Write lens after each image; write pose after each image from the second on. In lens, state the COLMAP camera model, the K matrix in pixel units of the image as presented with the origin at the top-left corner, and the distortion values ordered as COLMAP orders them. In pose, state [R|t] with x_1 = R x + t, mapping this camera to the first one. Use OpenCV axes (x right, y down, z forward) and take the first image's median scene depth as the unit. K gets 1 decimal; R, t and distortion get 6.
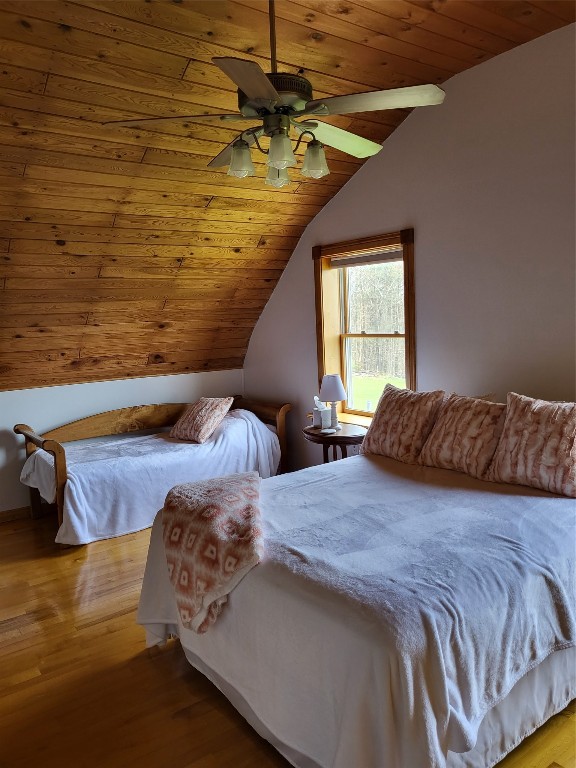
lens RADIAL K [[592.9, 0, 299.2], [0, 592.9, 380.9], [0, 0, 1]] dist [-0.044009, 0.097102]
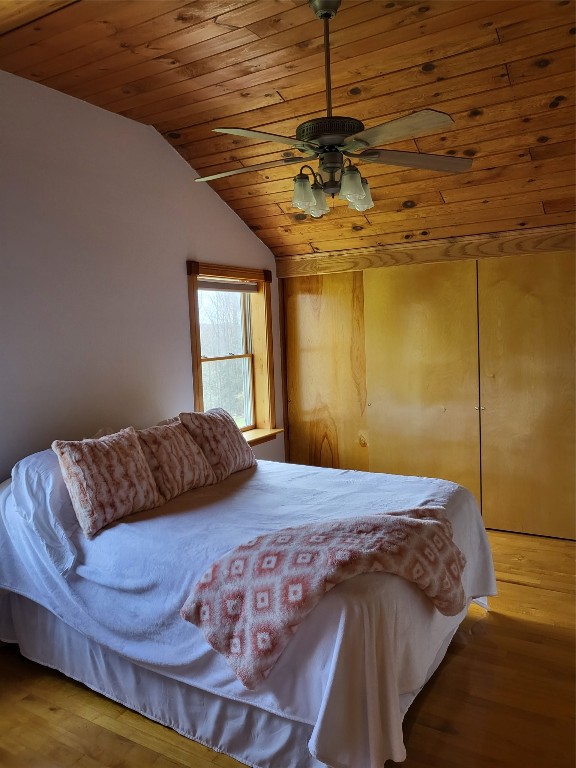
lens RADIAL K [[592.9, 0, 299.2], [0, 592.9, 380.9], [0, 0, 1]] dist [-0.044009, 0.097102]
pose [[-0.373957, -0.023594, 0.927146, -0.811098], [0.163799, 0.982282, 0.091064, -0.109578], [-0.912867, 0.185920, -0.363466, 1.190439]]
